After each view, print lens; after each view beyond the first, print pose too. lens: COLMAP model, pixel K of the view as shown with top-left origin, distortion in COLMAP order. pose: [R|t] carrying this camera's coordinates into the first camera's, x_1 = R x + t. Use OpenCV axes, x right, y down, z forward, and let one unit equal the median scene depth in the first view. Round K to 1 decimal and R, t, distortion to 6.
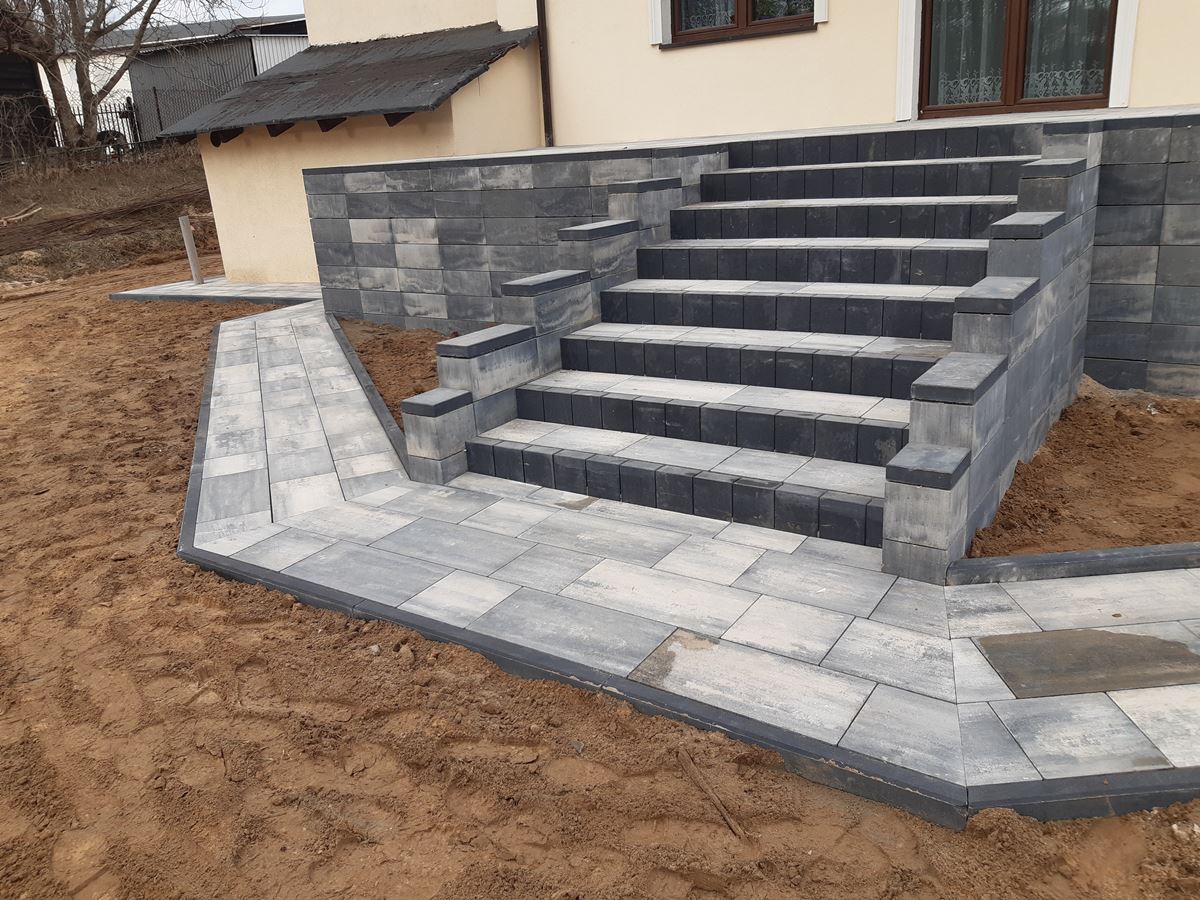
lens RADIAL K [[918.0, 0, 600.0], [0, 918.0, 450.0], [0, 0, 1]] dist [0.078550, -0.135736]
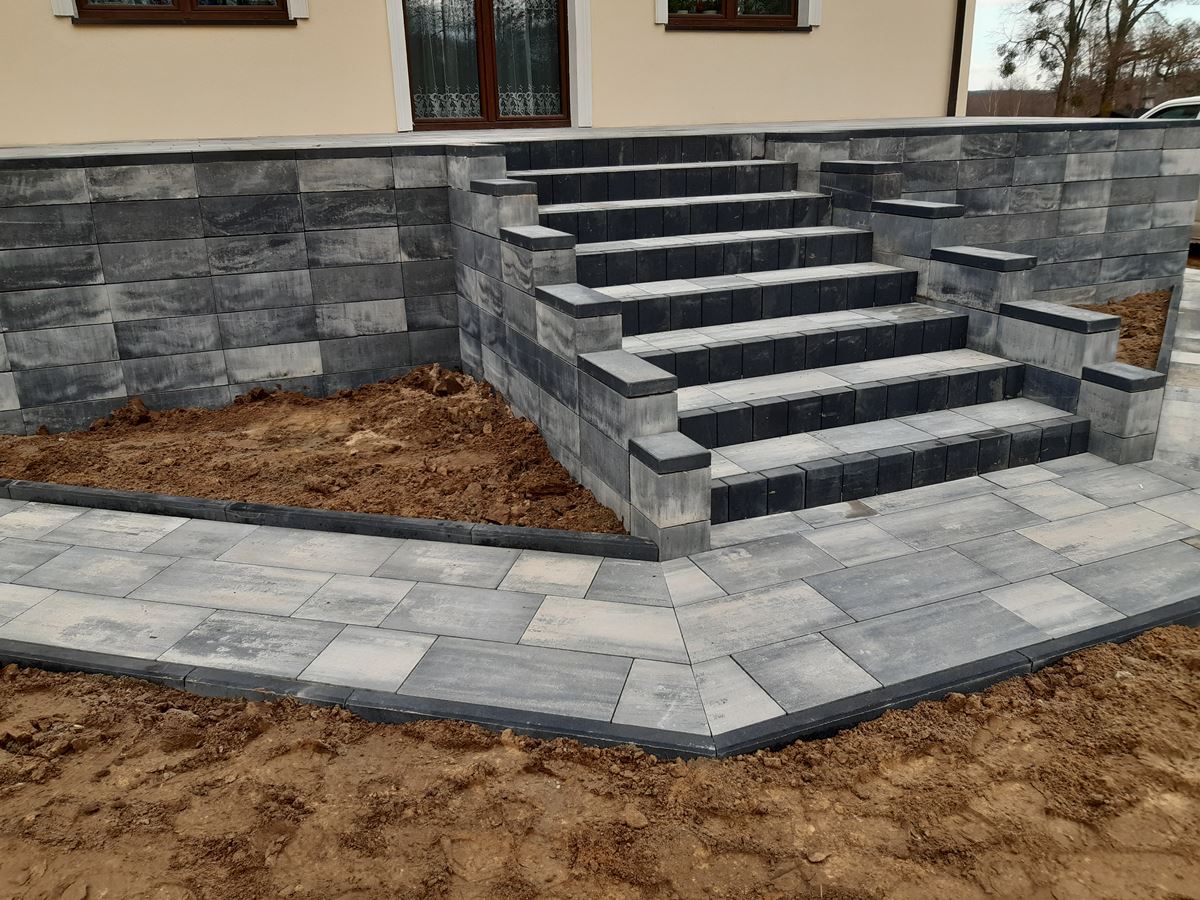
lens RADIAL K [[918.0, 0, 600.0], [0, 918.0, 450.0], [0, 0, 1]] dist [0.078550, -0.135736]
pose [[0.564296, -0.227950, 0.793479, -0.717731], [0.249097, 0.963343, 0.099600, -0.126734], [-0.787096, 0.141449, 0.600393, 0.498520]]
